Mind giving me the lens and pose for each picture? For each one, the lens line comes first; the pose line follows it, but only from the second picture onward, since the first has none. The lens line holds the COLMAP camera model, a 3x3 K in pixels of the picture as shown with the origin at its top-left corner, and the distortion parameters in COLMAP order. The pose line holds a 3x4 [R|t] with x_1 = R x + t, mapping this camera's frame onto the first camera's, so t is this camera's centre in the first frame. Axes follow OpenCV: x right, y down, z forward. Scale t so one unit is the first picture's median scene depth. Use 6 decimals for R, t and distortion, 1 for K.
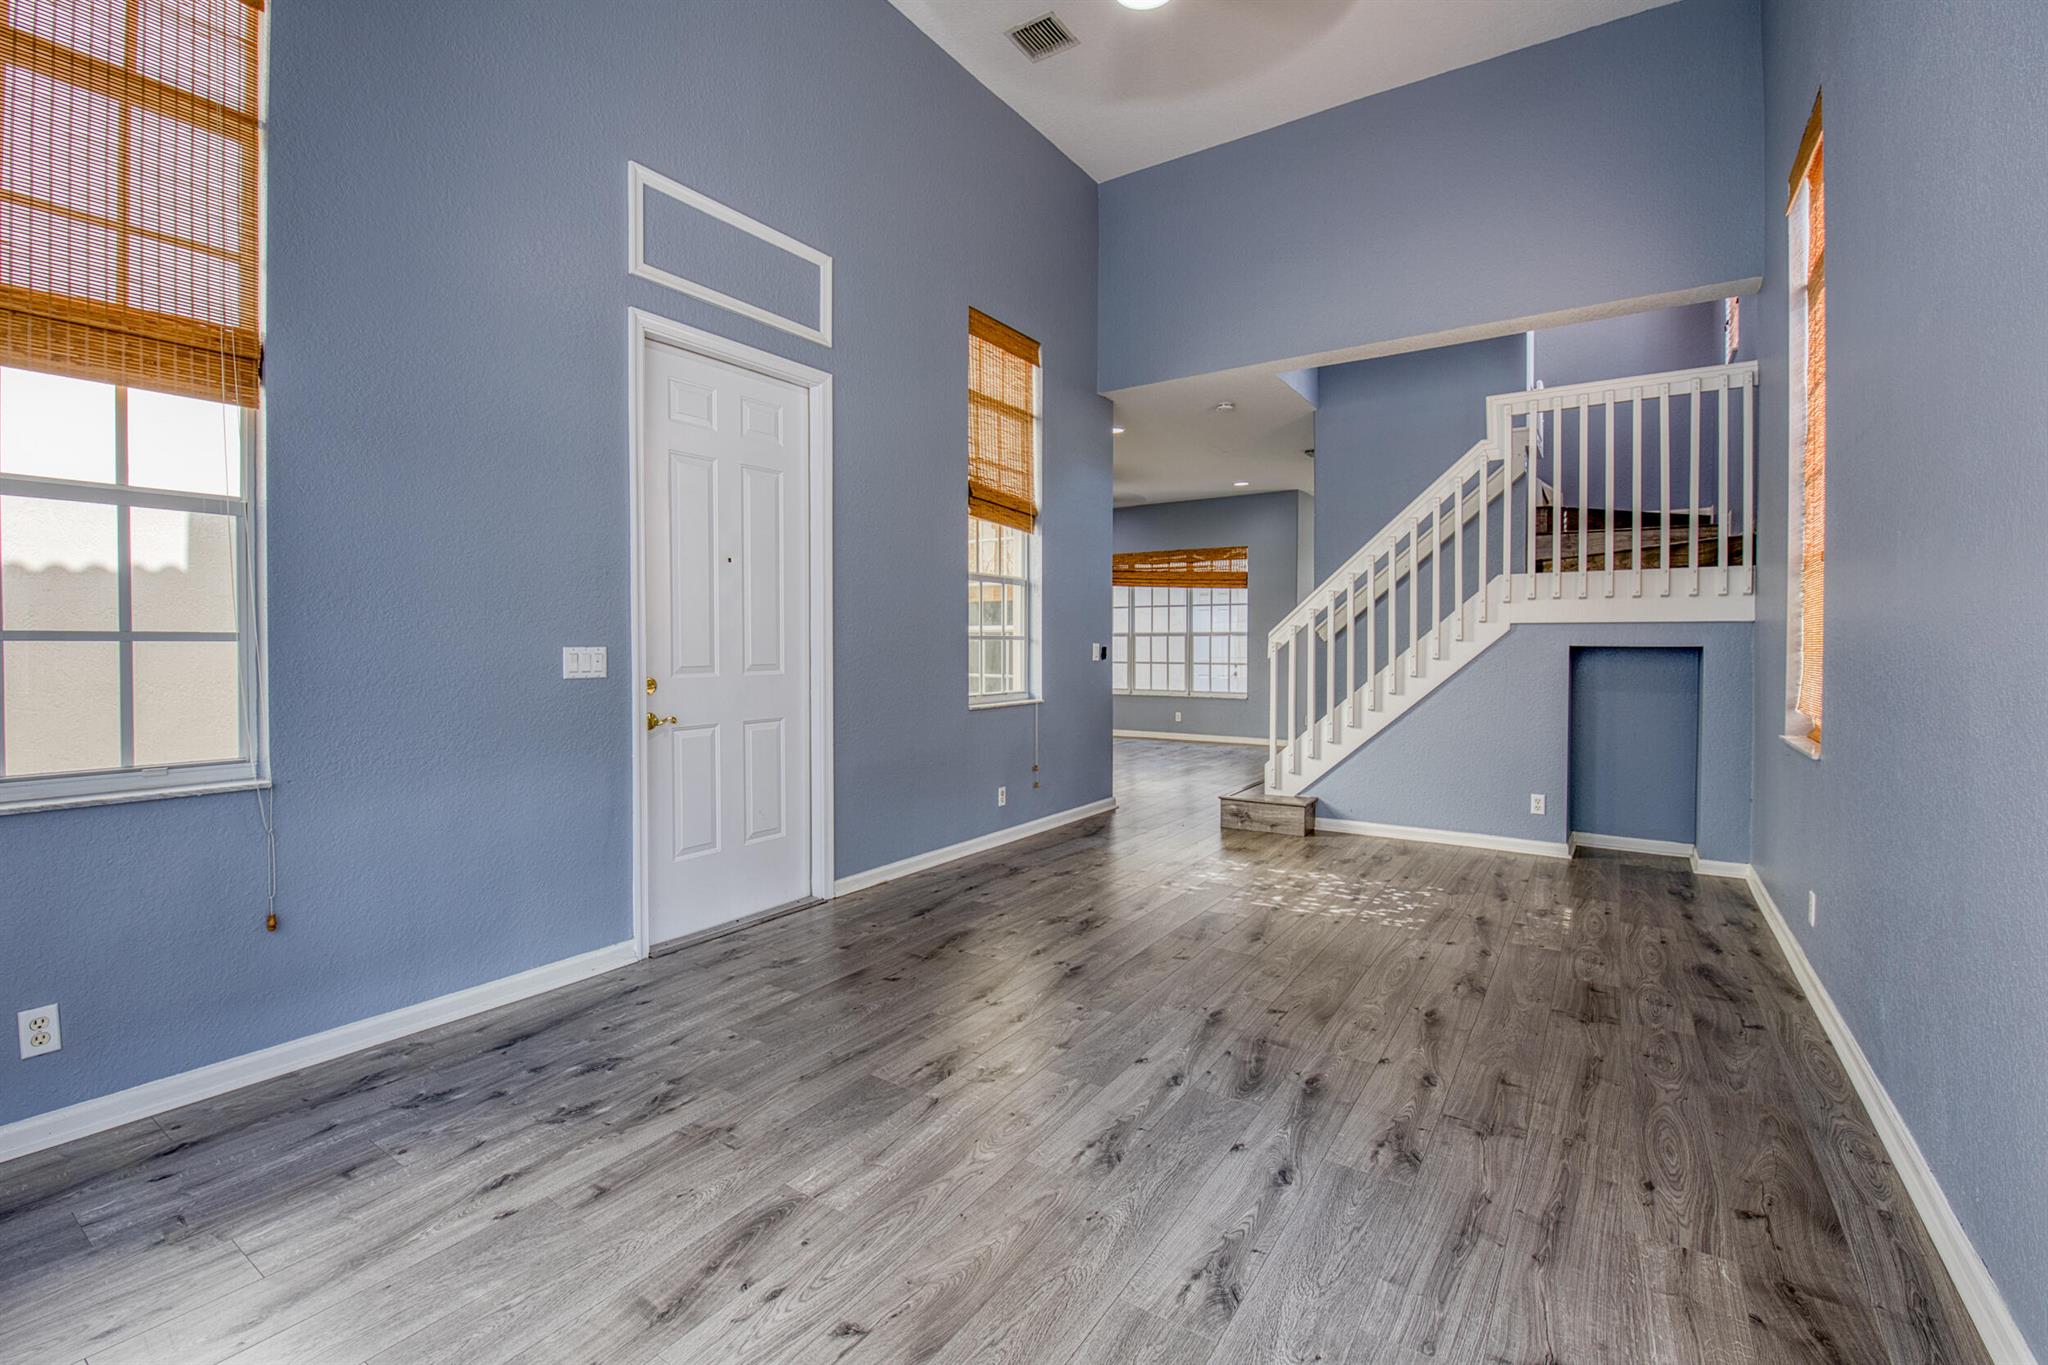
lens RADIAL K [[881.2, 0, 1023.3], [0, 881.2, 651.9], [0, 0, 1]] dist [-0.004425, -0.007267]
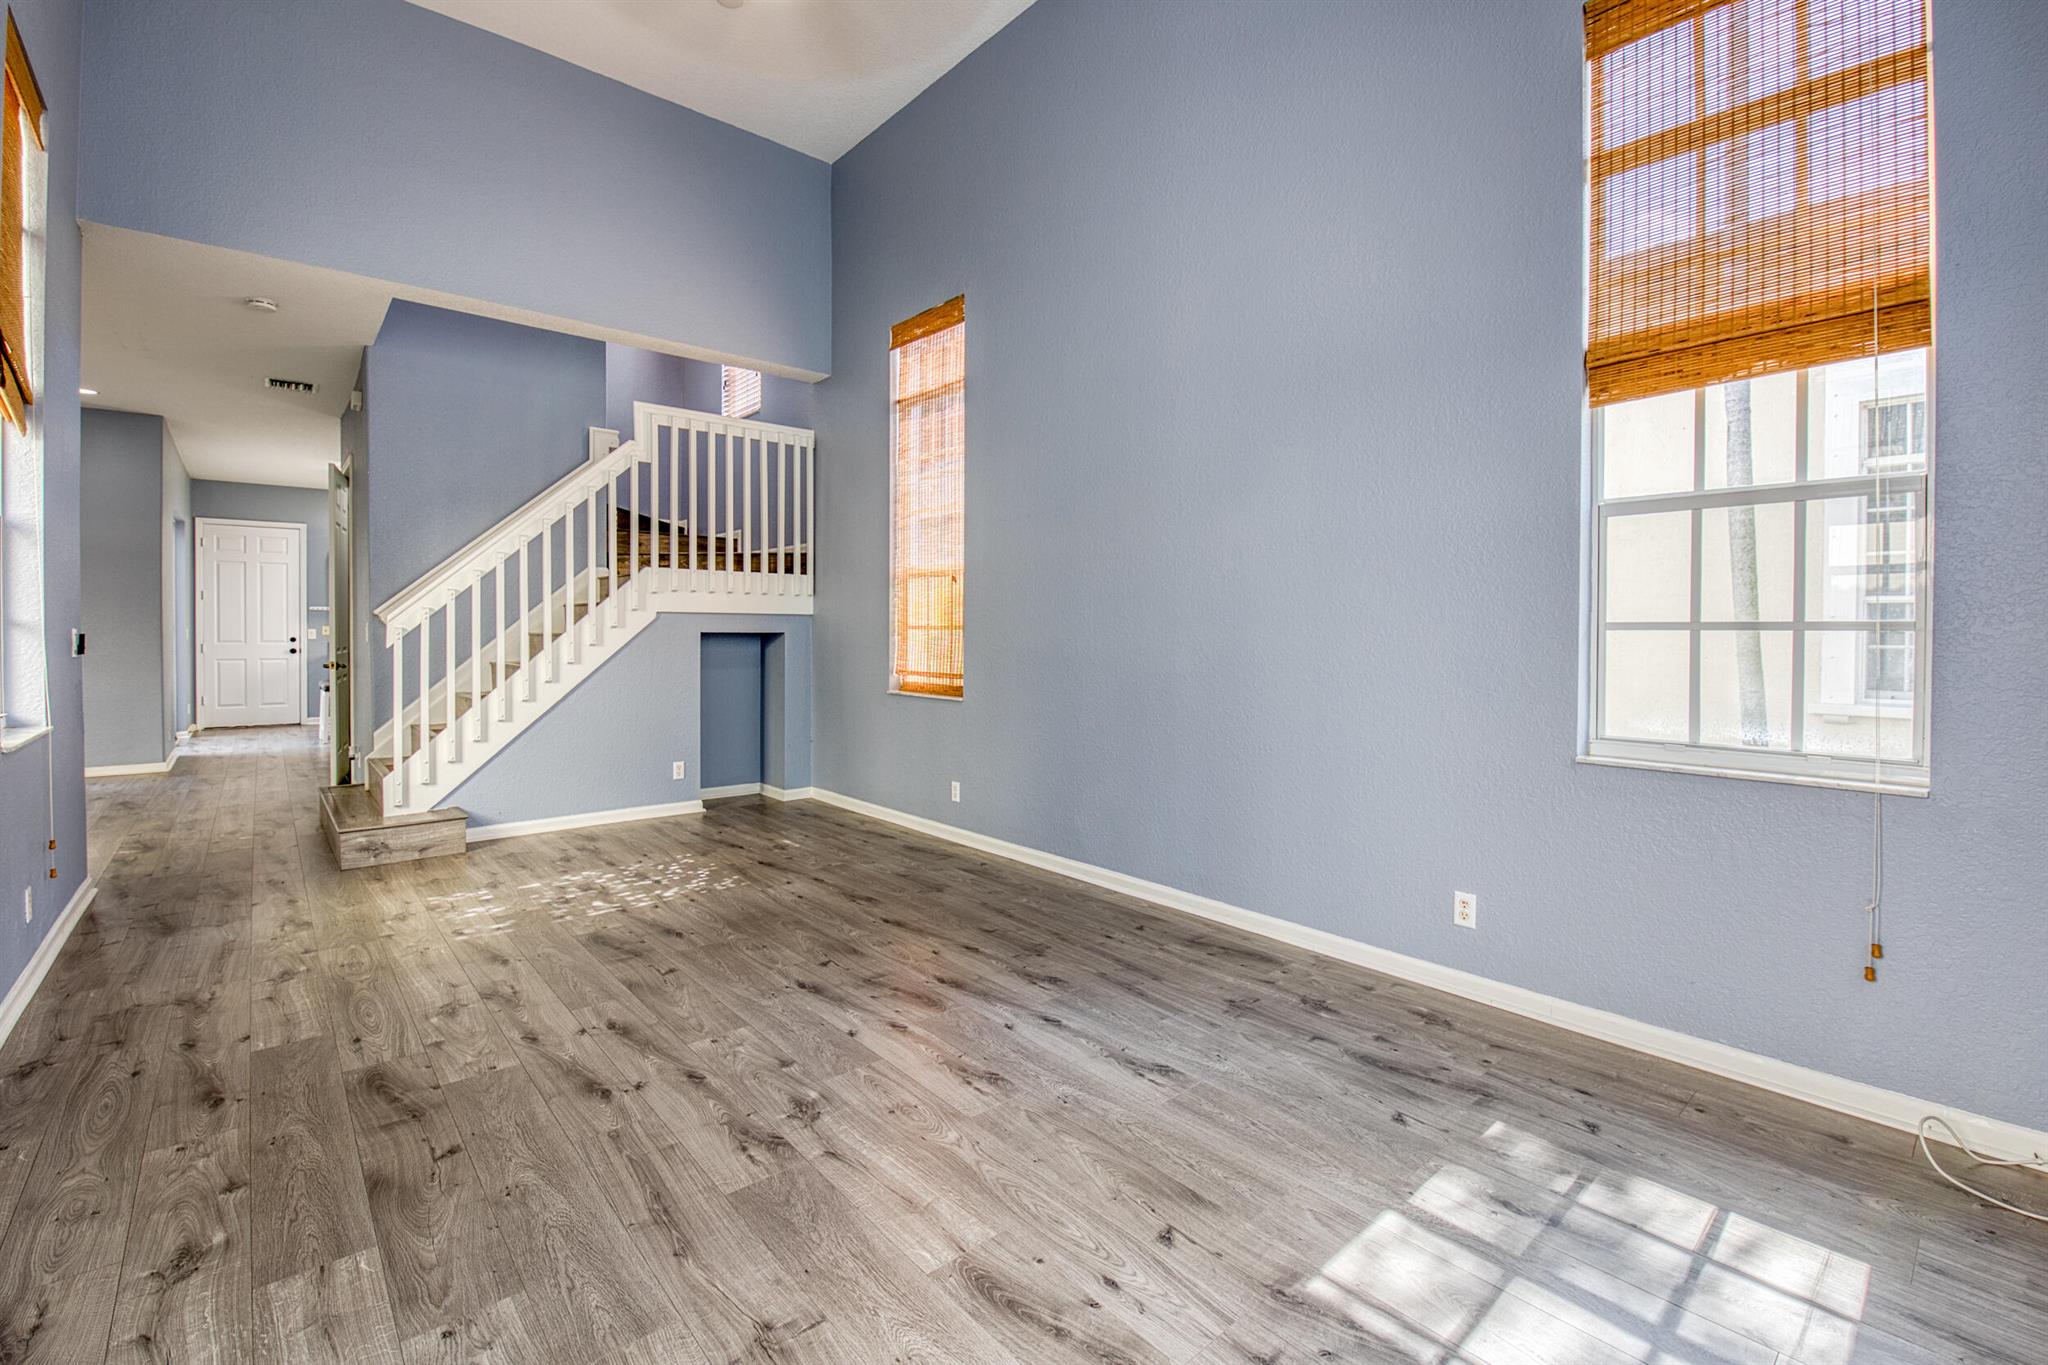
lens RADIAL K [[889.8, 0, 1016.2], [0, 889.8, 641.8], [0, 0, 1]] dist [0.001375, -0.010488]
pose [[0.263889, -0.011613, 0.964483, -0.722303], [0.005840, 0.999928, 0.010442, -0.006805], [-0.964535, 0.002877, 0.263938, 0.469048]]
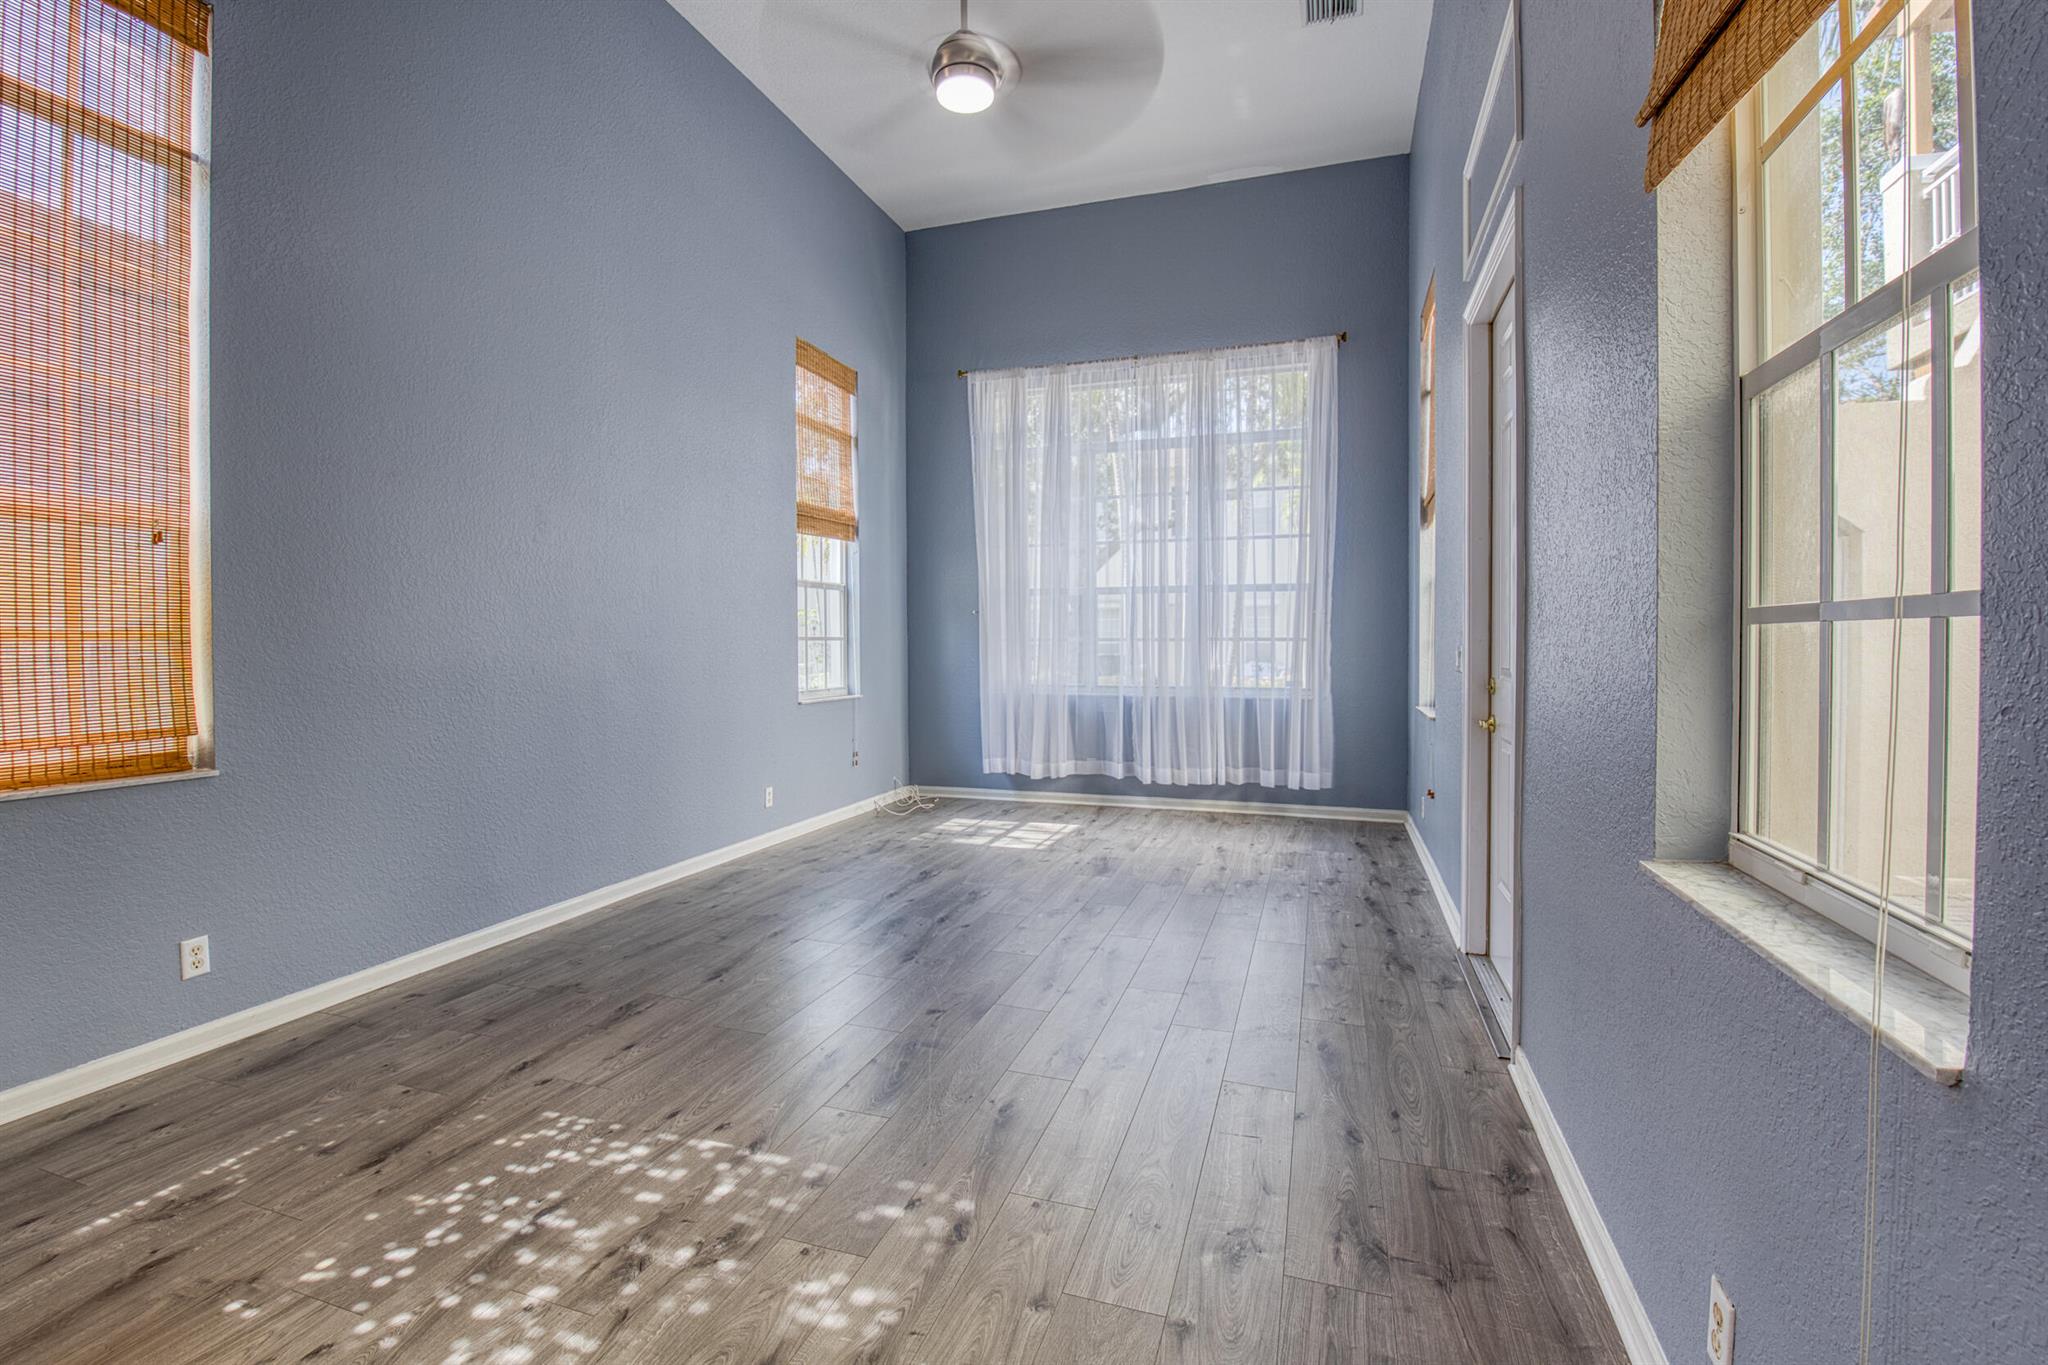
lens RADIAL K [[884.6, 0, 1041.0], [0, 884.6, 651.1], [0, 0, 1]] dist [-0.002776, -0.007675]
pose [[-0.960212, 0.003692, -0.279247, 0.372368], [-0.001806, 0.999810, 0.019428, -0.021145], [0.279265, 0.019159, -0.960023, 2.148512]]
